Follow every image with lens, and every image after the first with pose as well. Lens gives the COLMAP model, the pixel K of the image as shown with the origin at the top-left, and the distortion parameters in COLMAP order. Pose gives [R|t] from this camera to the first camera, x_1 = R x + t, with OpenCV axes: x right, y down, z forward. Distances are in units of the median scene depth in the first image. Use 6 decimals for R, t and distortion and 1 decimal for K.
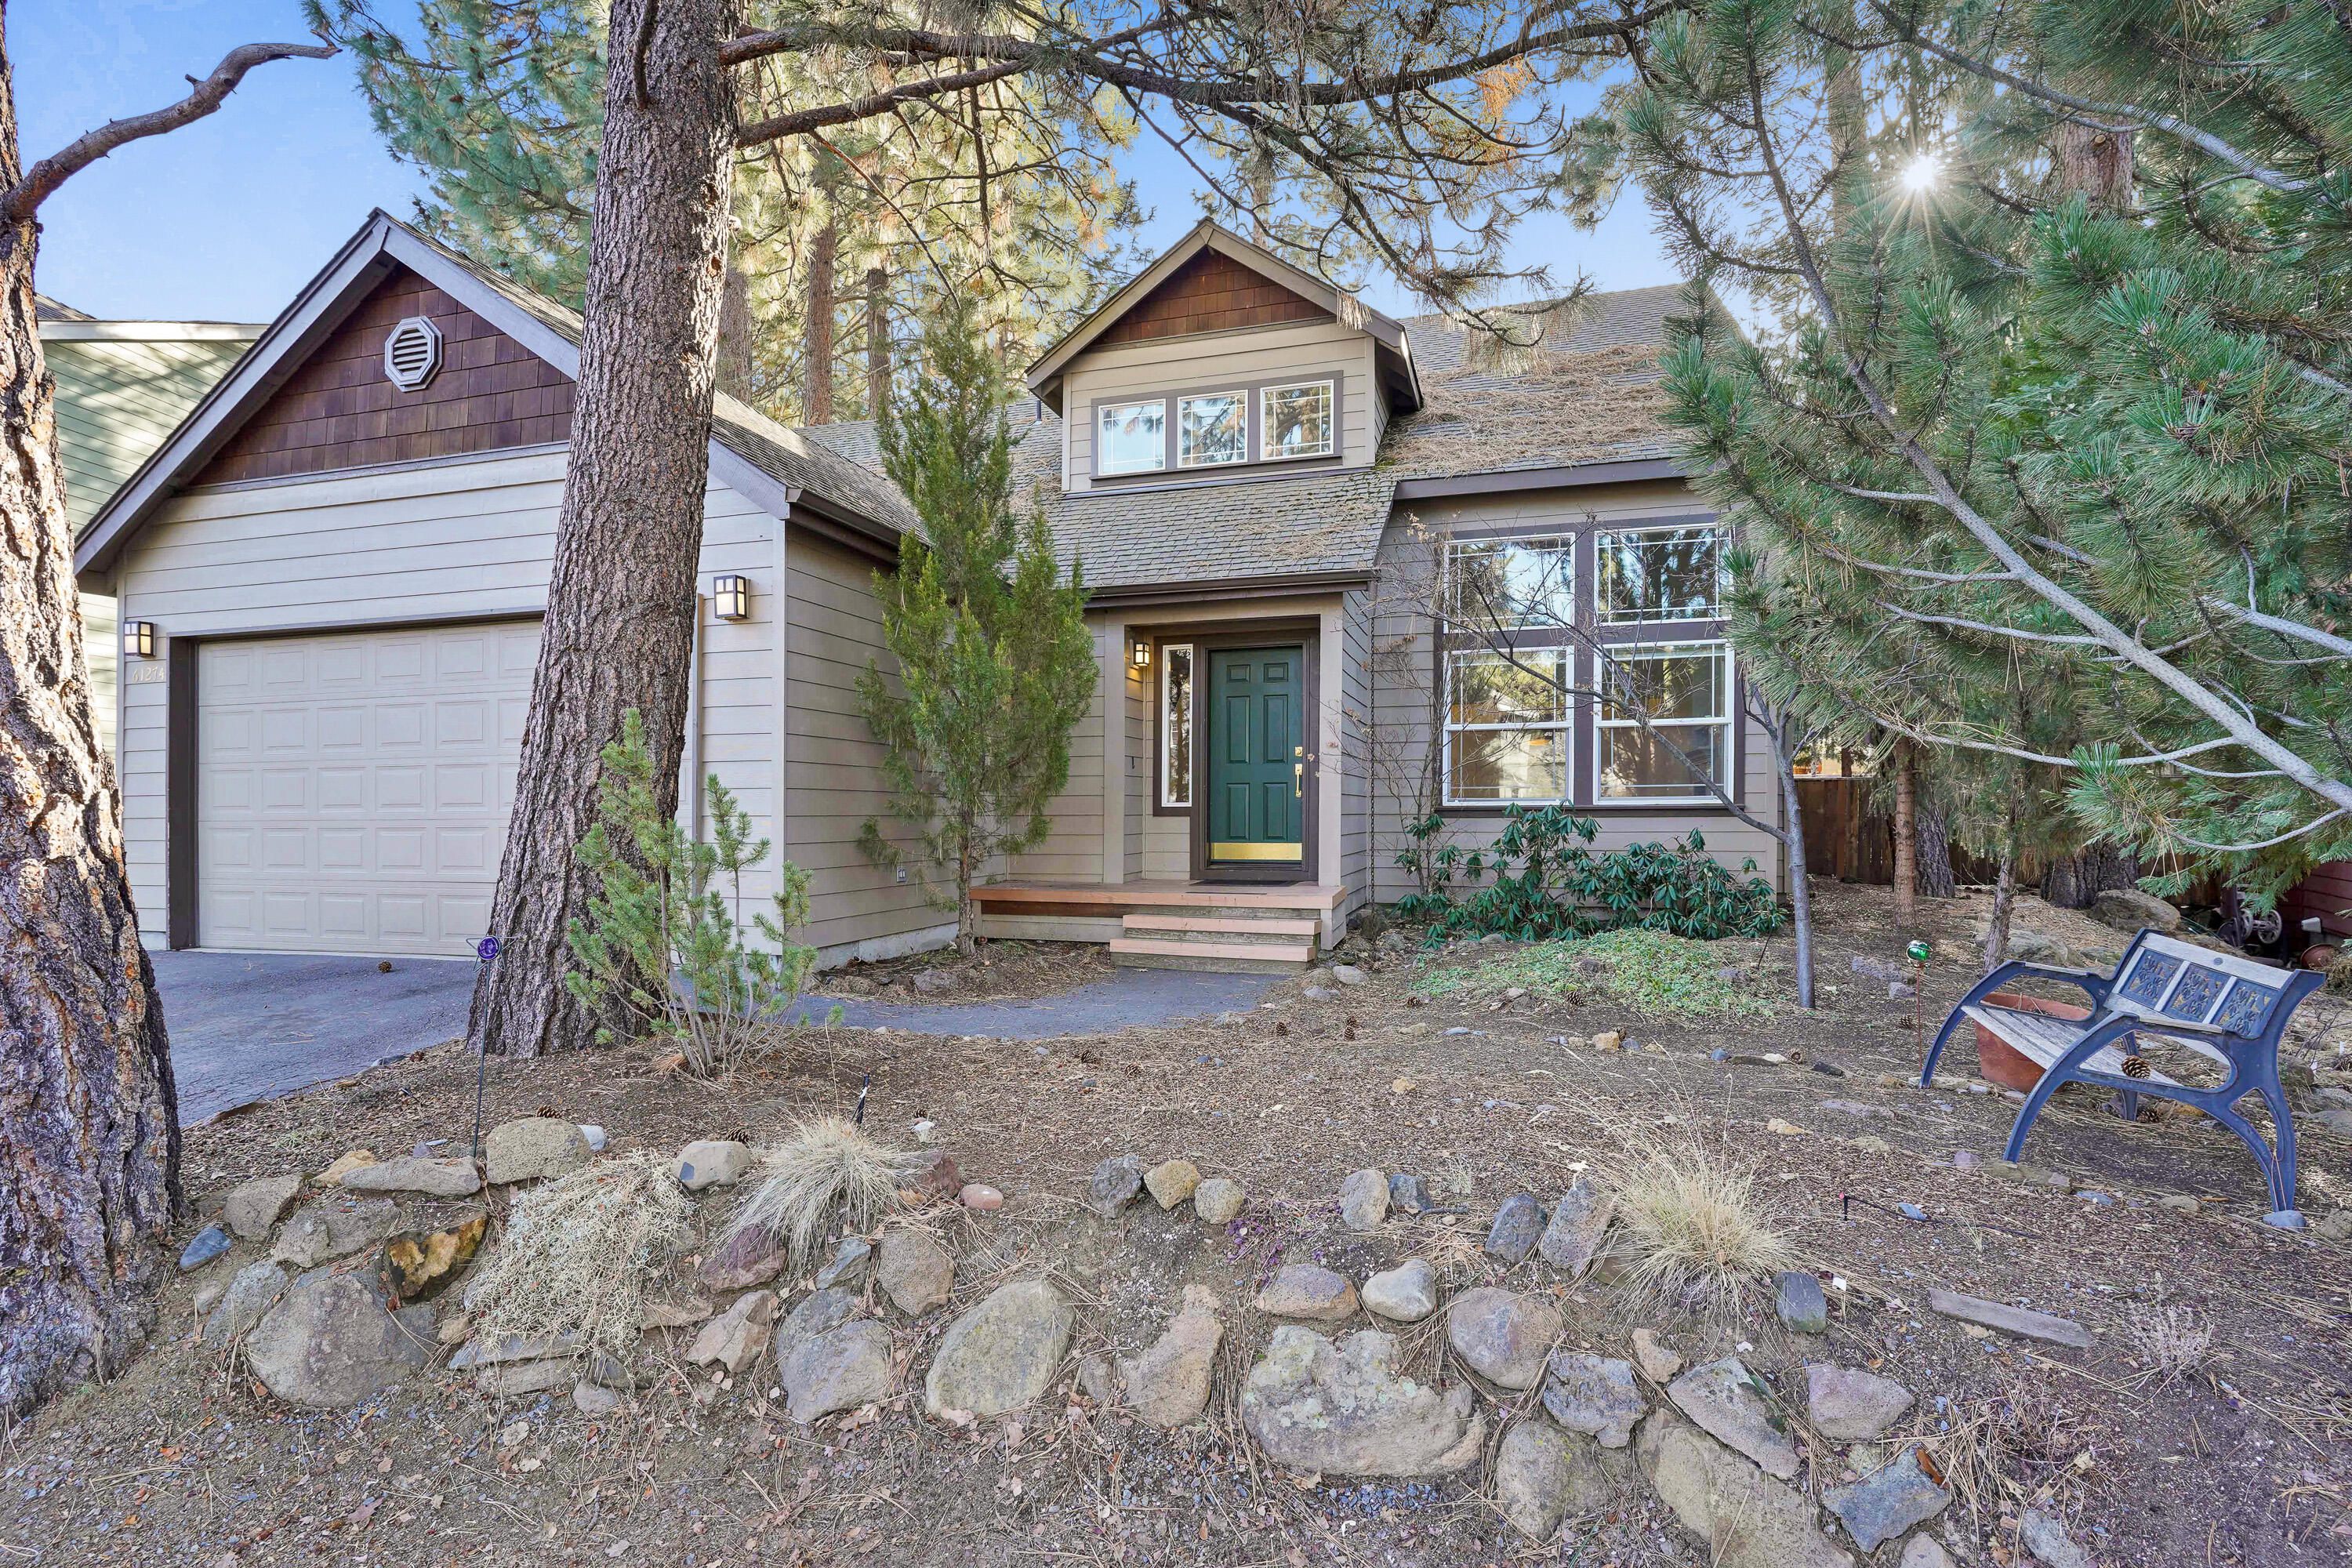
lens RADIAL K [[1141.0, 0, 1173.2], [0, 1141.0, 798.1], [0, 0, 1]] dist [-0.004878, 0.003806]
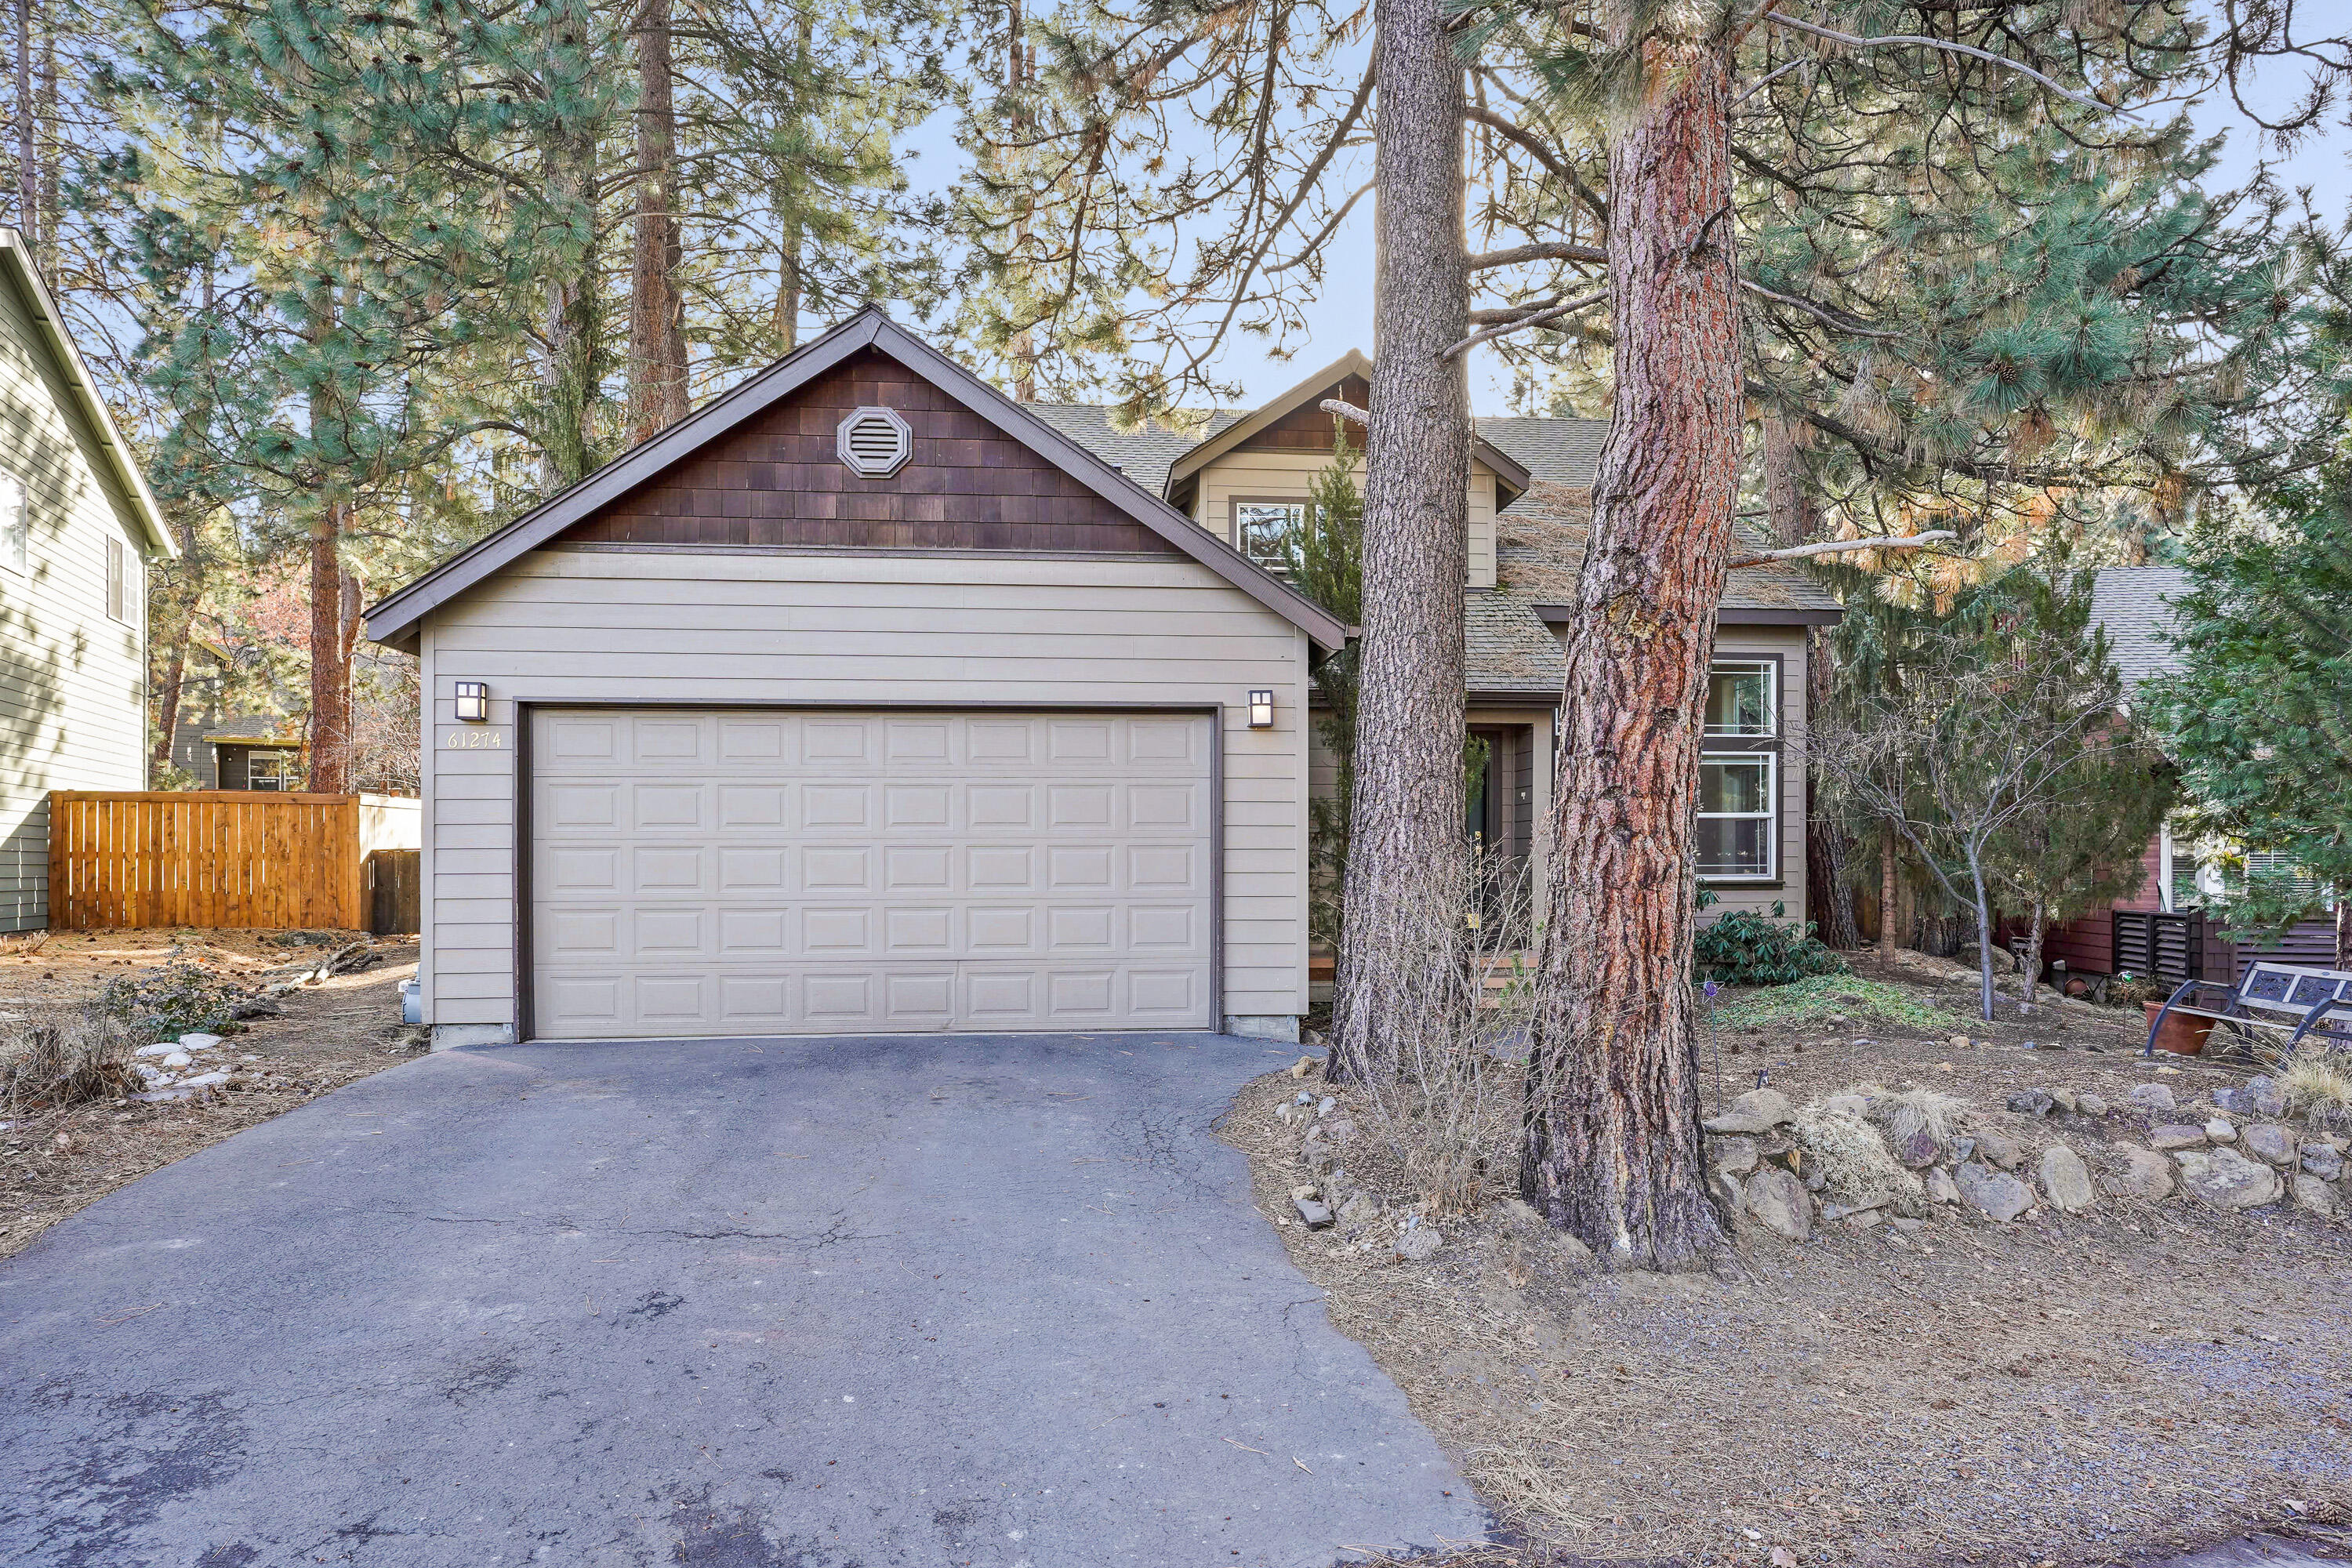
lens RADIAL K [[1305.8, 0, 1204.3], [0, 1305.8, 865.1], [0, 0, 1]] dist [-0.000871, -0.001003]
pose [[0.936465, 0.004231, 0.350736, -0.773380], [-0.006362, 0.999968, 0.004925, -0.018955], [-0.350704, -0.006843, 0.936461, -0.192033]]
